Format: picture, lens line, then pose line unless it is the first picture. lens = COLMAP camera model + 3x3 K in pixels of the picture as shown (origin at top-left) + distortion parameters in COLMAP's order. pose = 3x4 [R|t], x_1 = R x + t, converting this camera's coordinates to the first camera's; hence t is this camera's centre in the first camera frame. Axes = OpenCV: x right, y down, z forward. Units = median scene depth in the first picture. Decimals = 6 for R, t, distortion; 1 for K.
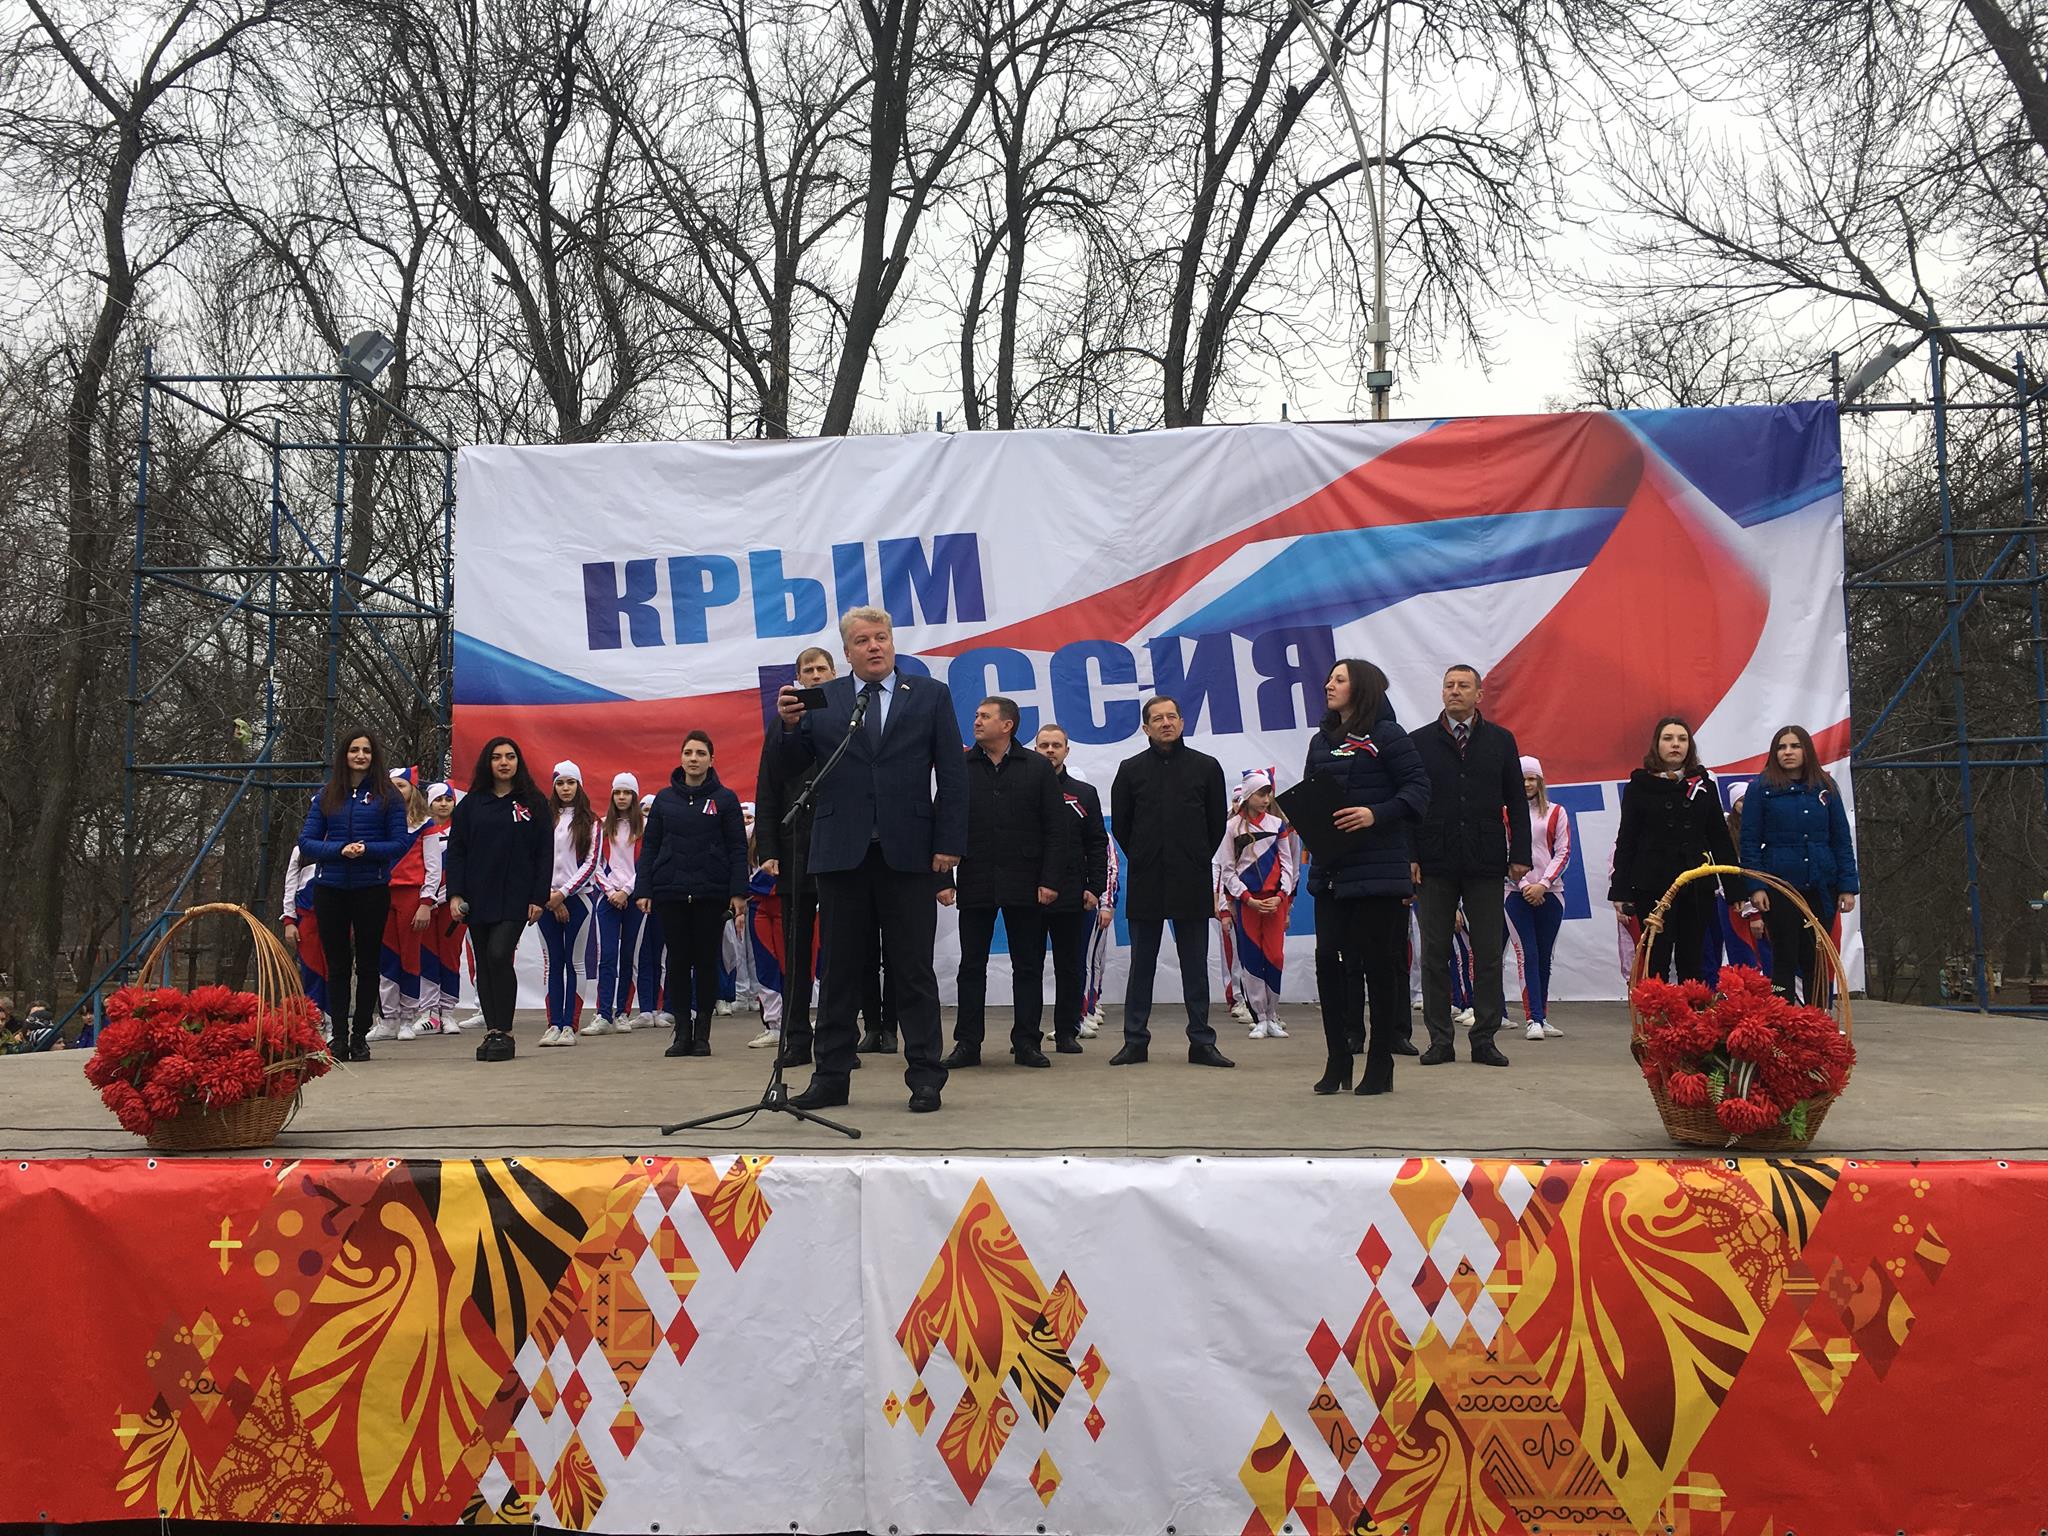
lens RADIAL K [[1878.8, 0, 1052.1], [0, 1878.8, 775.3], [0, 0, 1]] dist [0.103976, -0.165347]
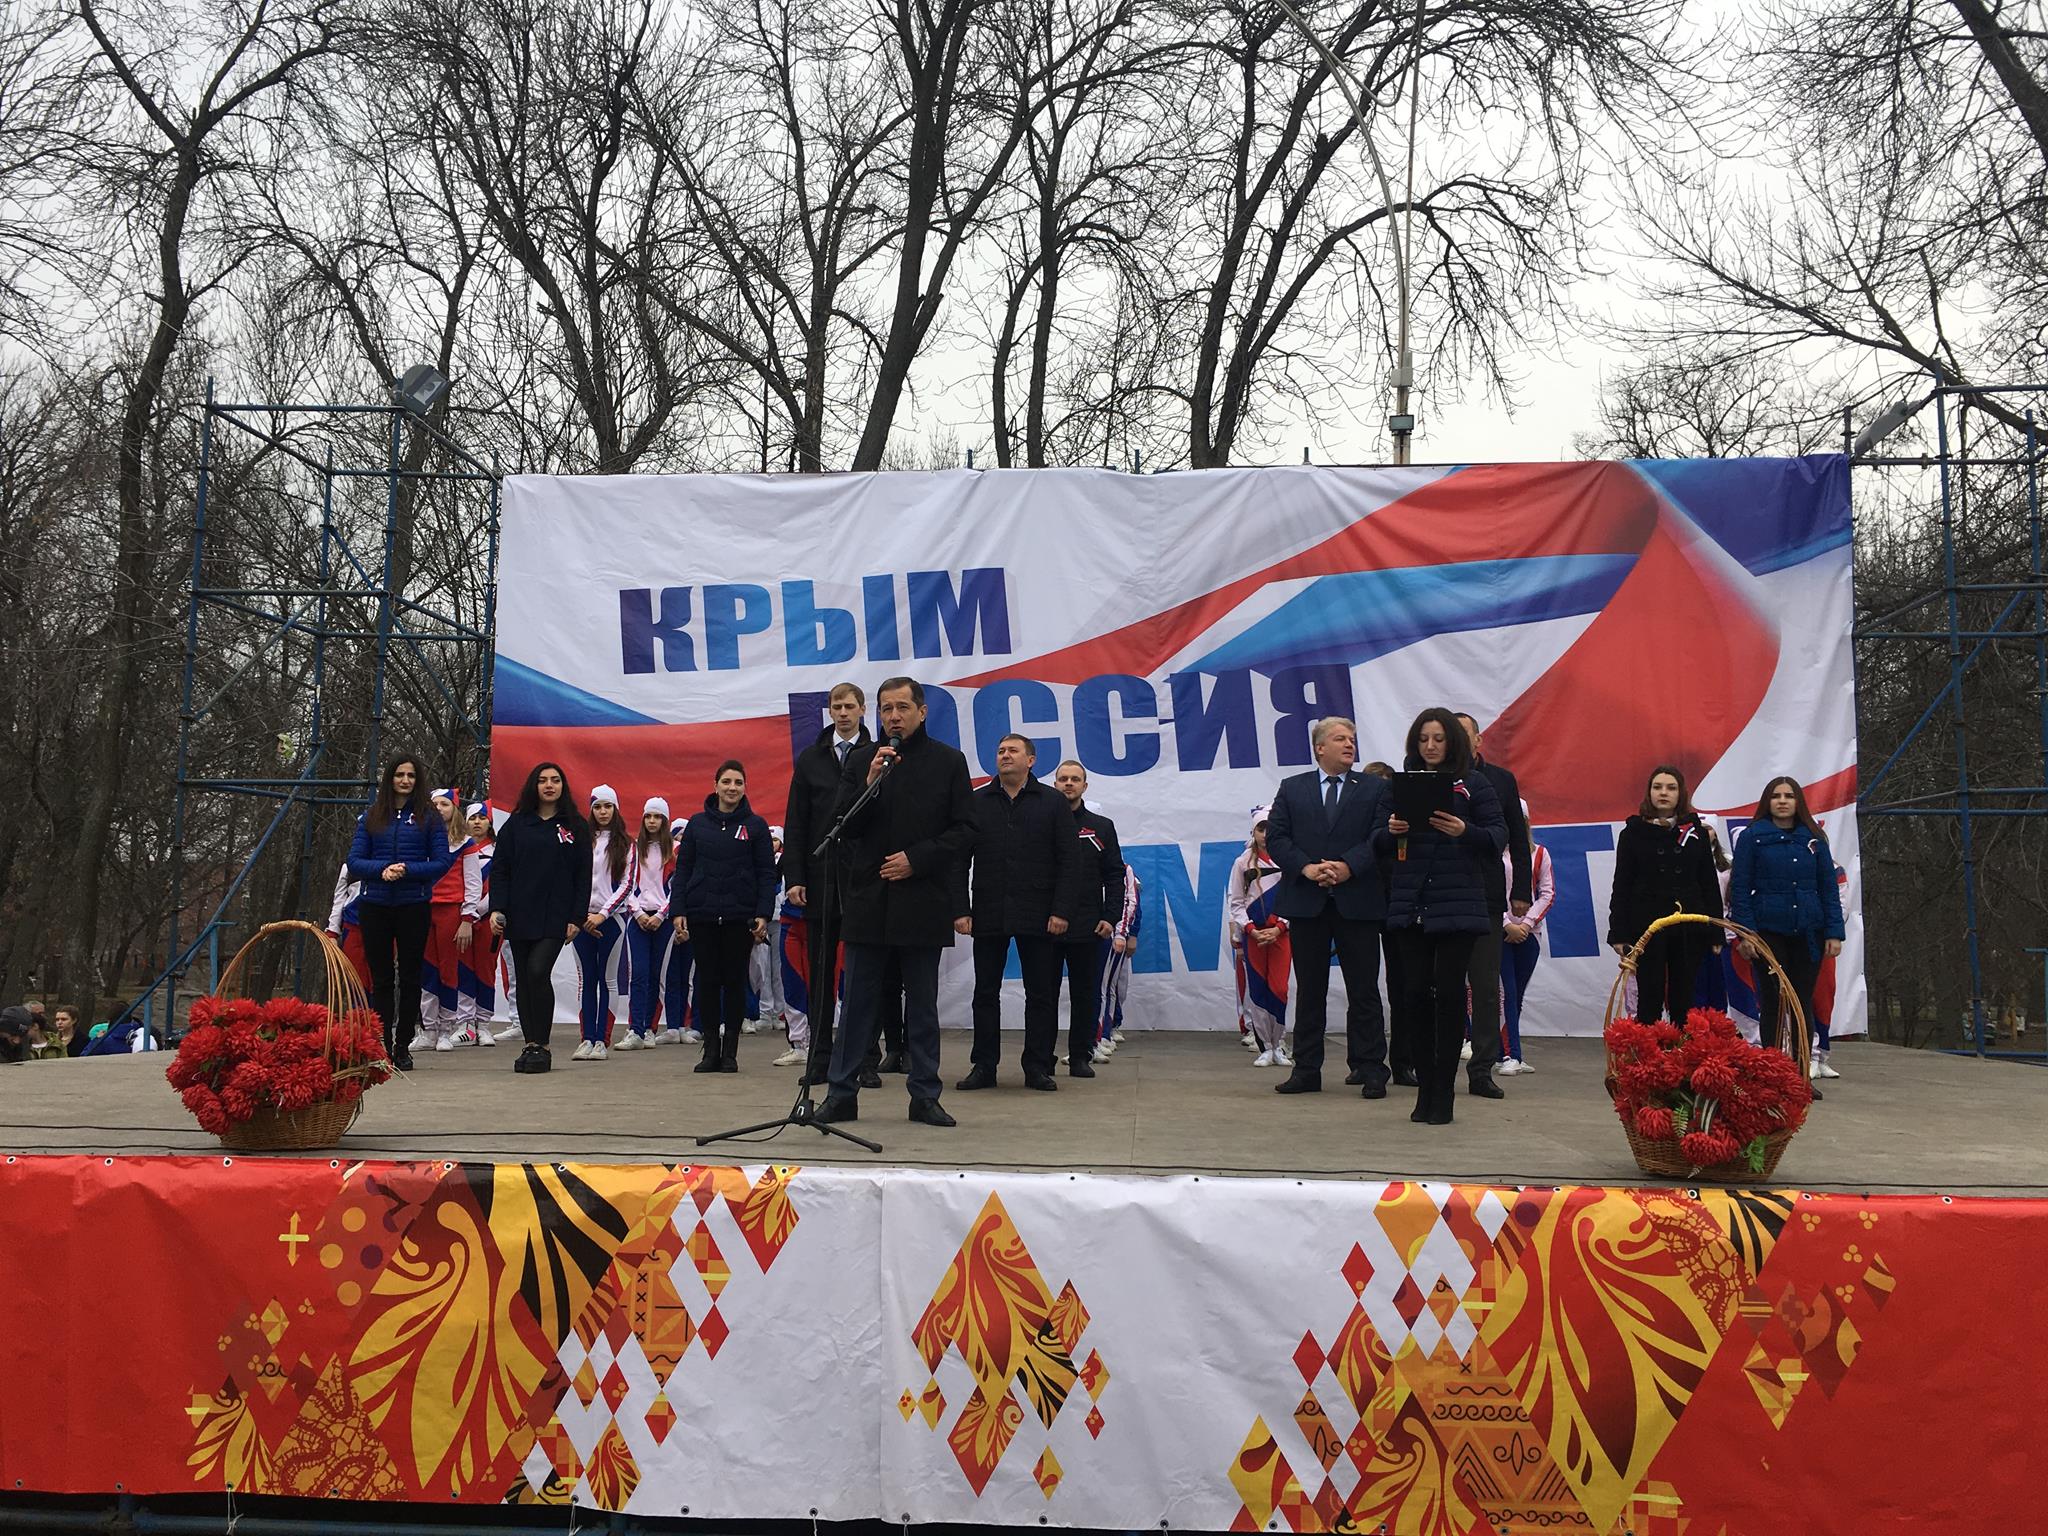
lens RADIAL K [[1890.9, 0, 1050.7], [0, 1890.9, 771.8], [0, 0, 1]] dist [0.108537, -0.176805]
pose [[0.999719, 0.018947, -0.014215, 0.003159], [-0.019137, 0.999728, -0.013349, -0.006538], [0.013958, 0.013617, 0.999810, -0.047204]]
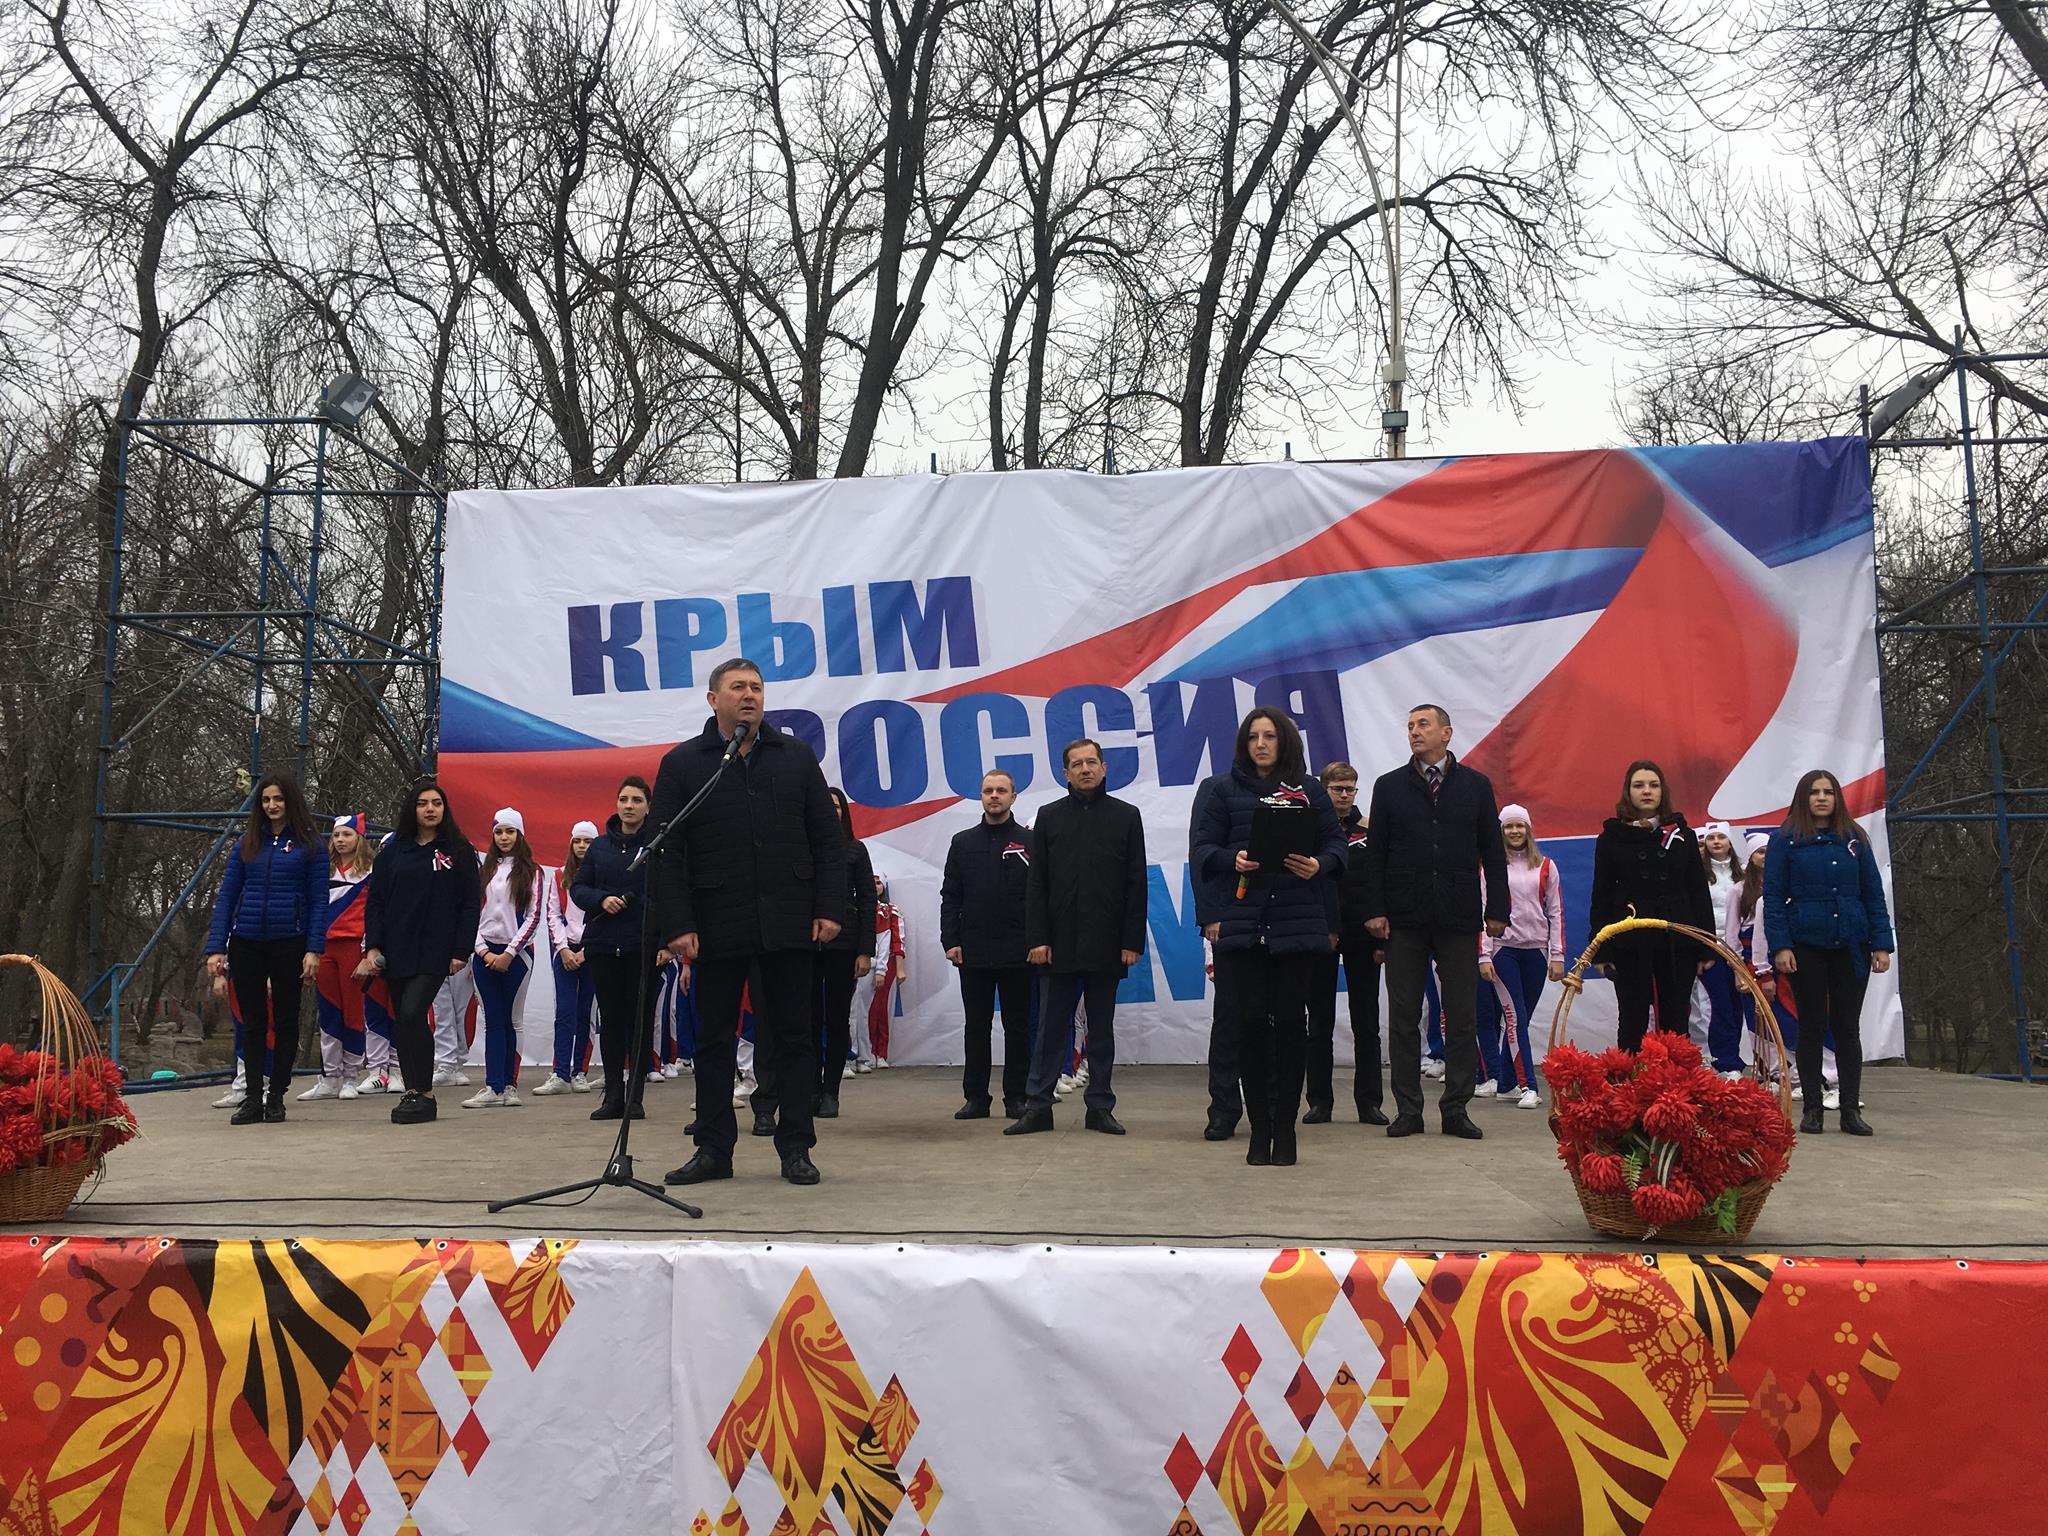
lens RADIAL K [[1874.1, 0, 1054.4], [0, 1874.1, 757.5], [0, 0, 1]] dist [0.093838, -0.135172]
pose [[0.999218, 0.000694, -0.039526, 0.063333], [-0.002233, 0.999241, -0.038896, 0.003948], [0.039469, 0.038954, 0.998461, 0.057628]]
